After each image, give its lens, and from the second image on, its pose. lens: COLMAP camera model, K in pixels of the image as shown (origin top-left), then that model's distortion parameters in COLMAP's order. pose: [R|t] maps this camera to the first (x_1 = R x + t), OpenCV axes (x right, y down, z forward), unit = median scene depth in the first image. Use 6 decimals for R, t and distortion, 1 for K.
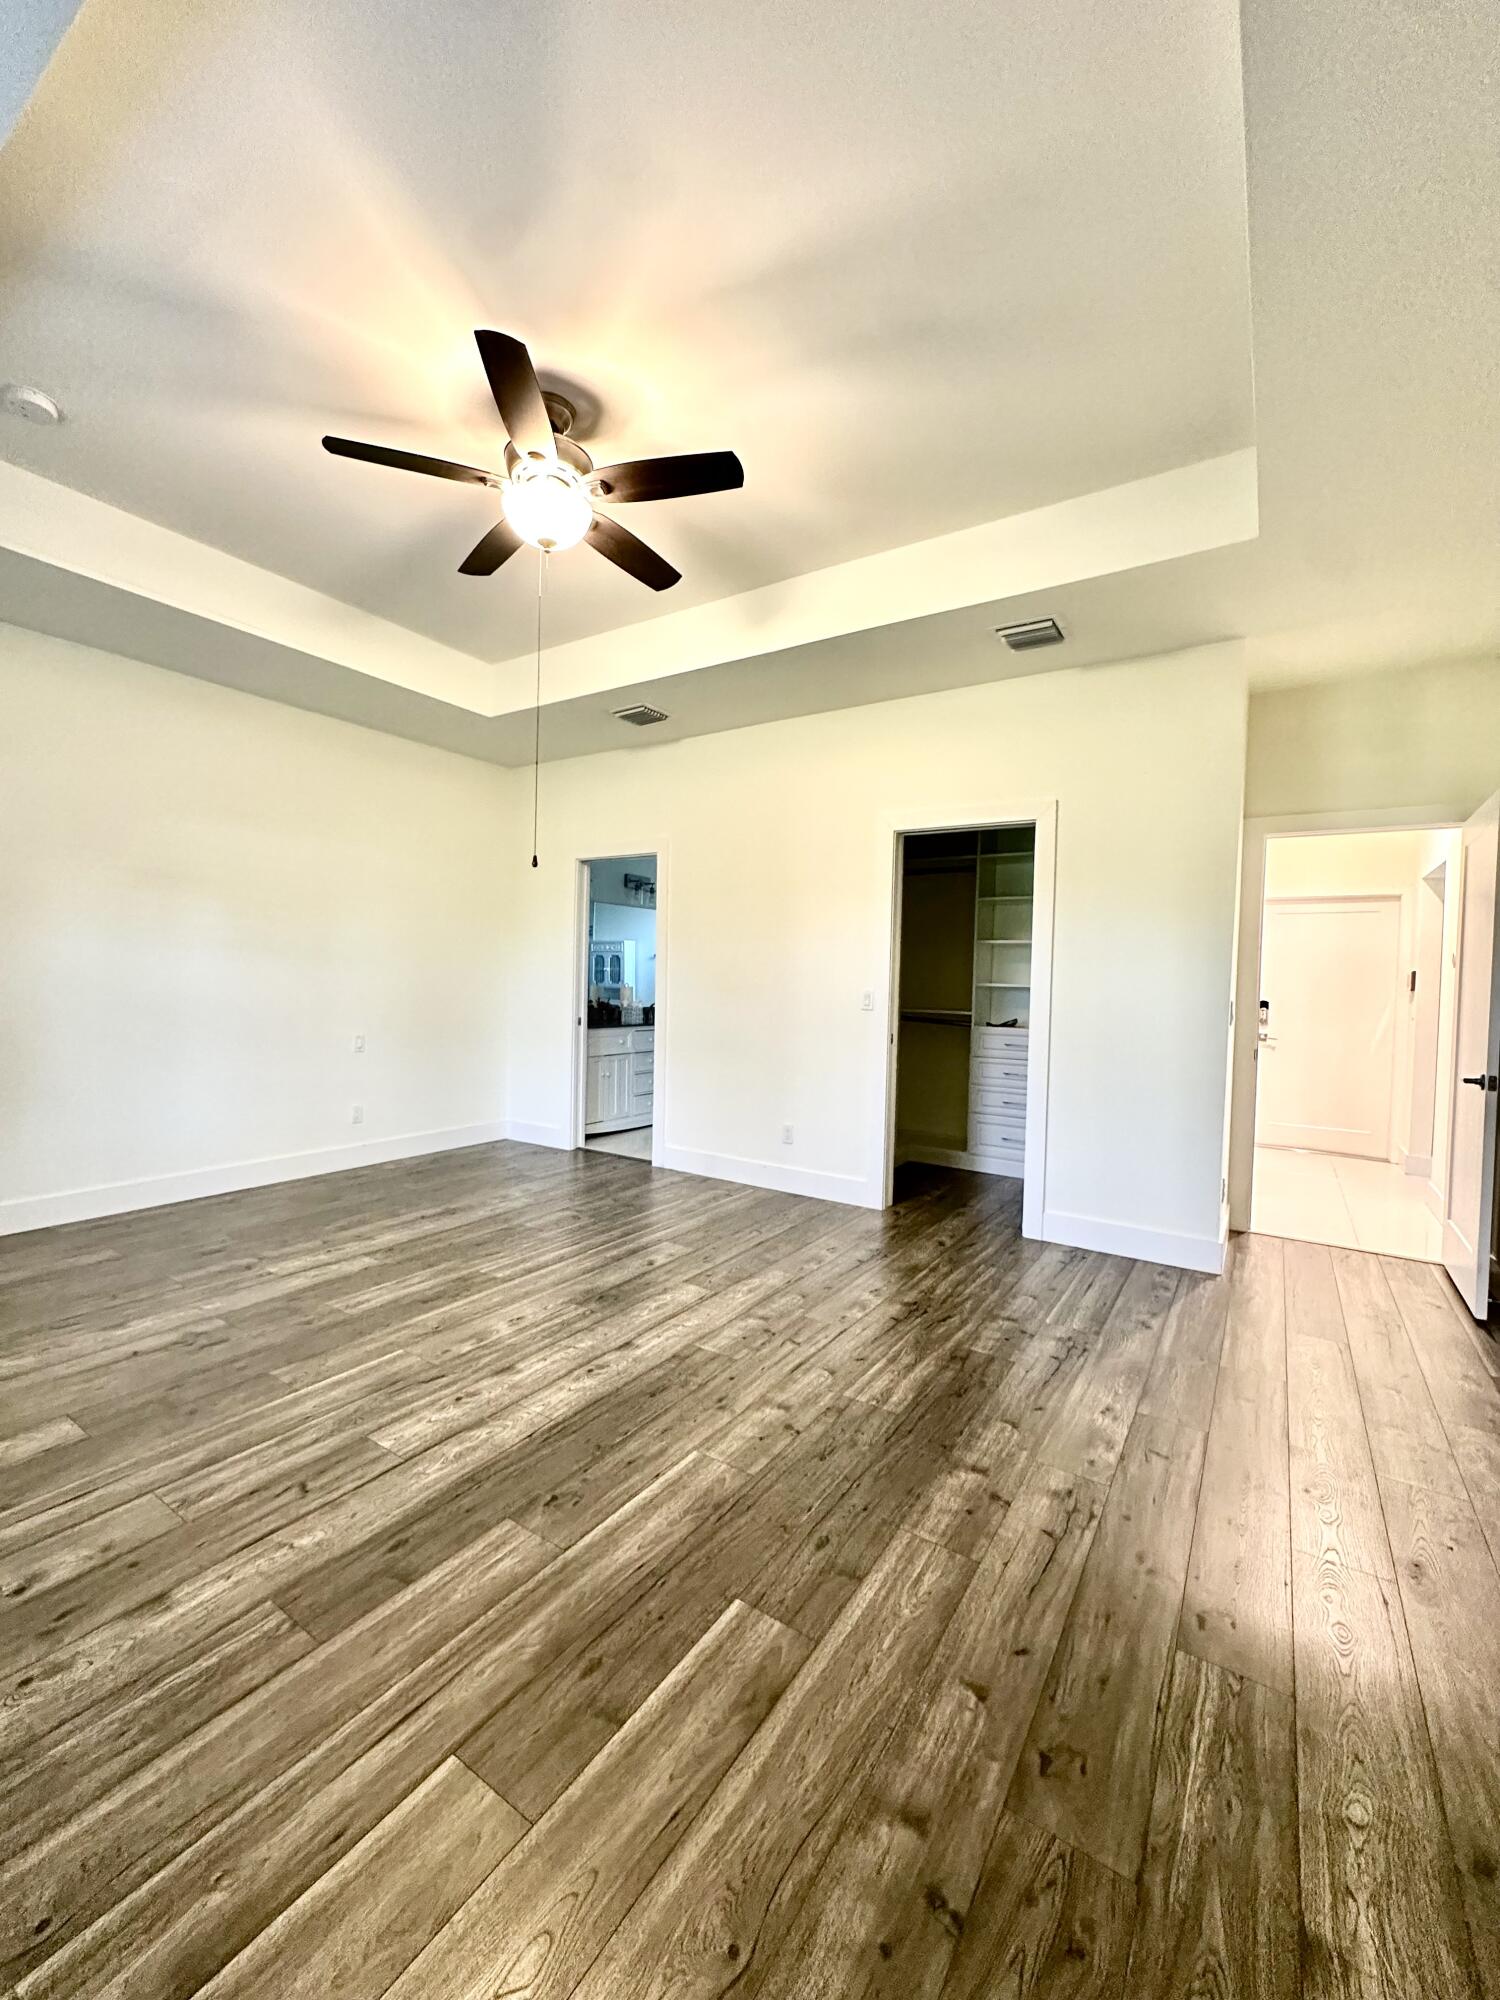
lens RADIAL K [[801.9, 0, 745.5], [0, 801.9, 1008.7], [0, 0, 1]] dist [0.003027, 0.000173]
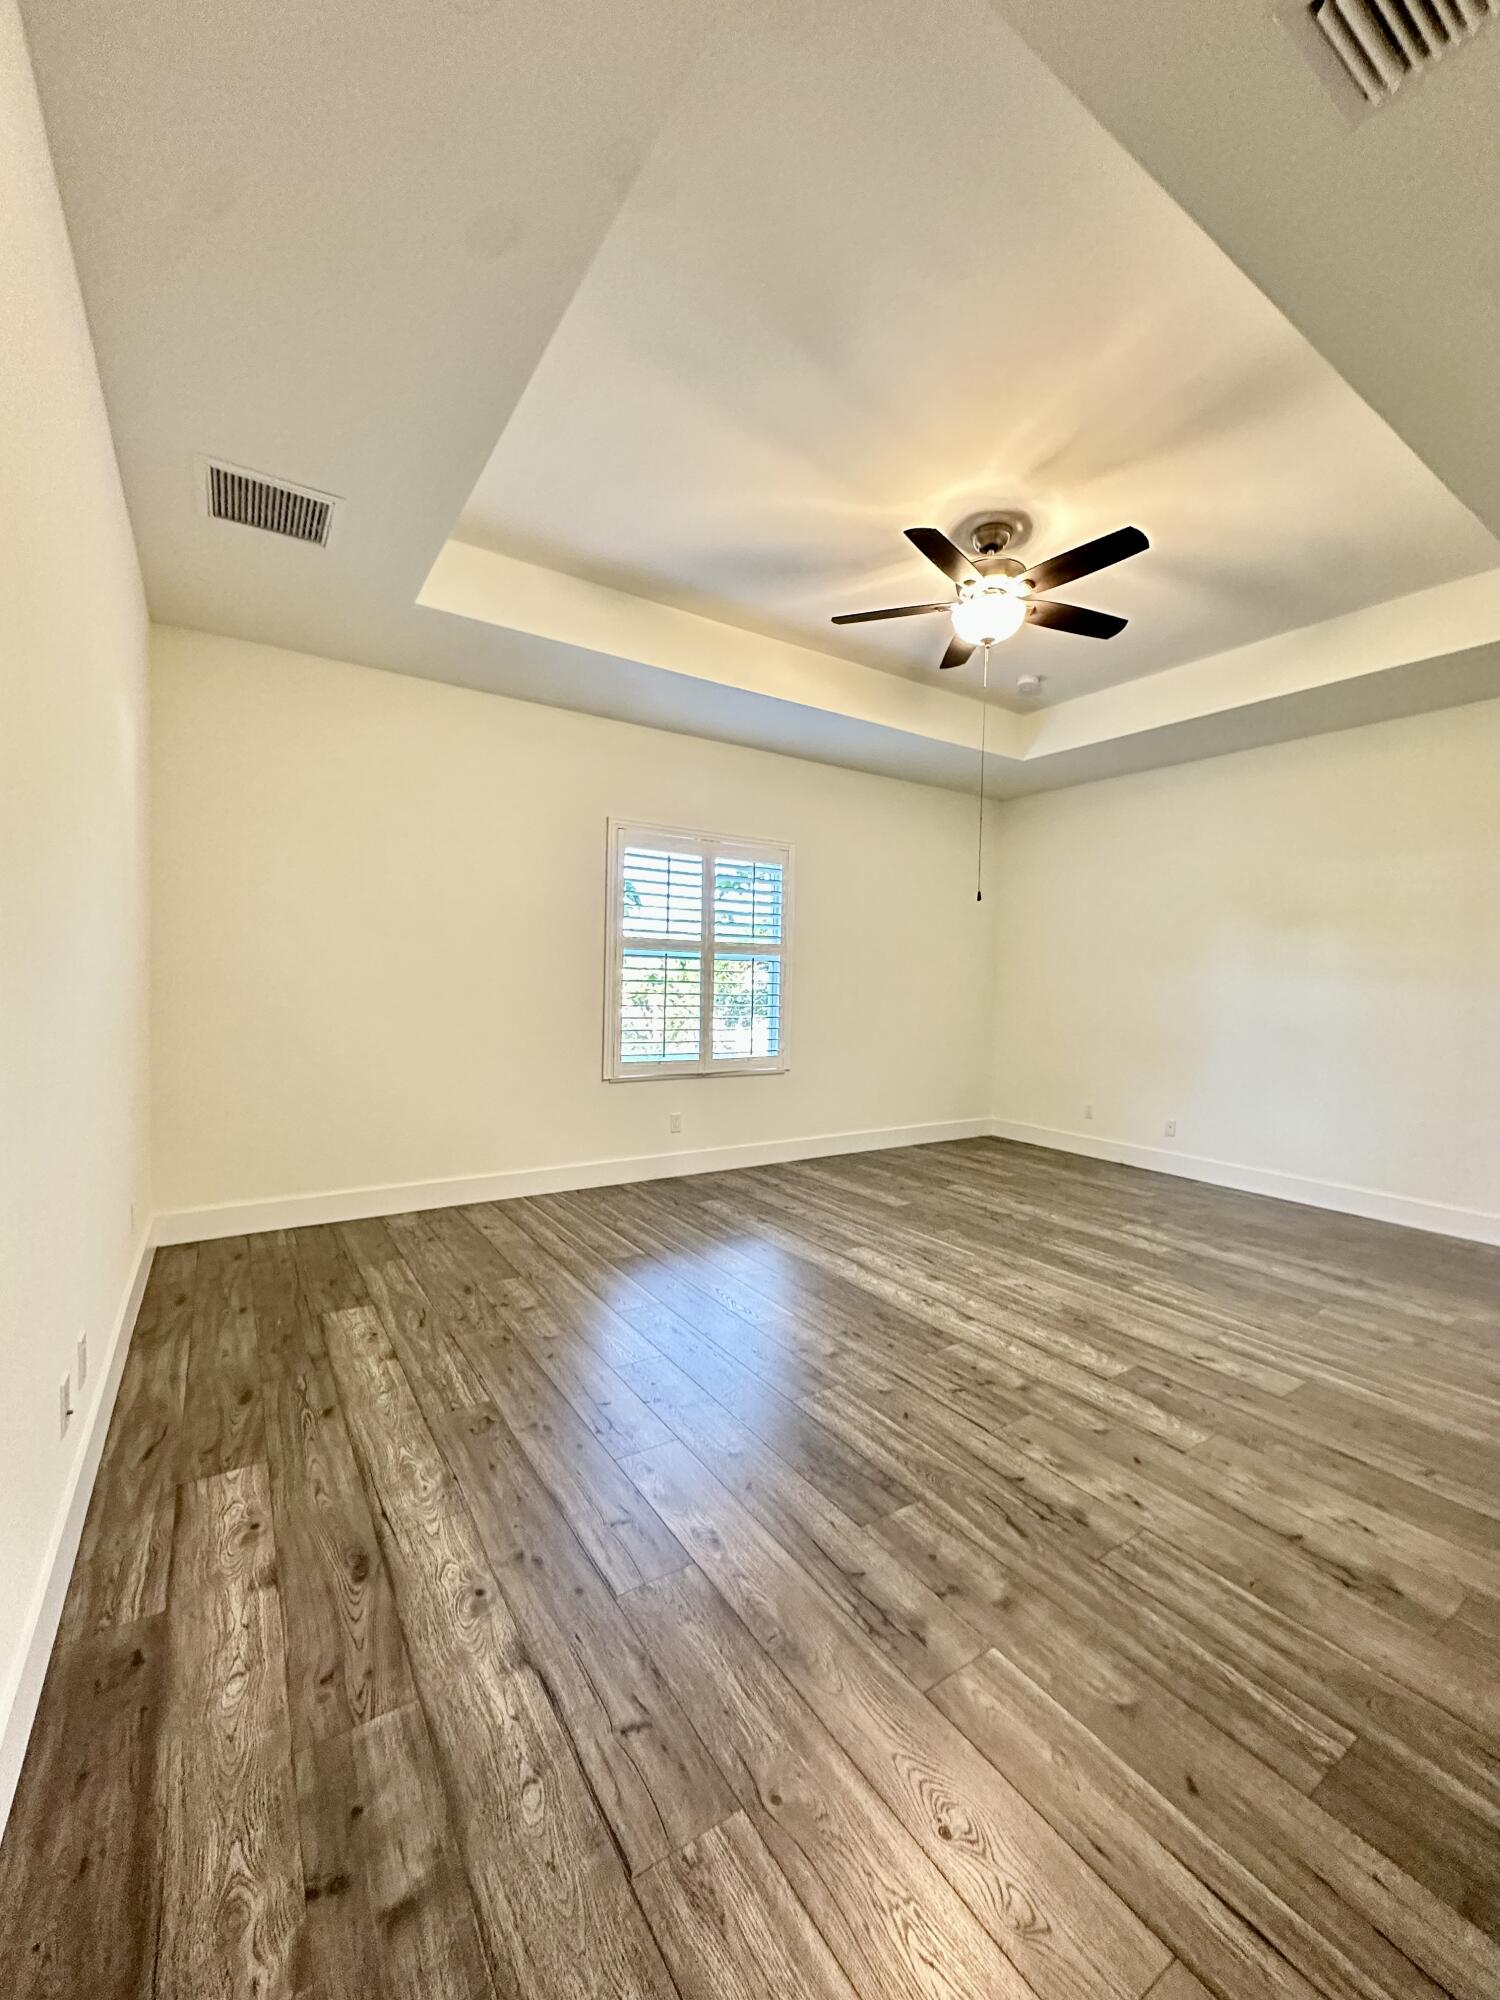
lens RADIAL K [[801.9, 0, 751.4], [0, 801.9, 1002.1], [0, 0, 1]] dist [0.003027, 0.000173]
pose [[-0.393388, -0.008263, -0.919336, 0.926667], [-0.067470, 0.997523, 0.019905, -0.015014], [0.916894, 0.069858, -0.392971, 1.058276]]
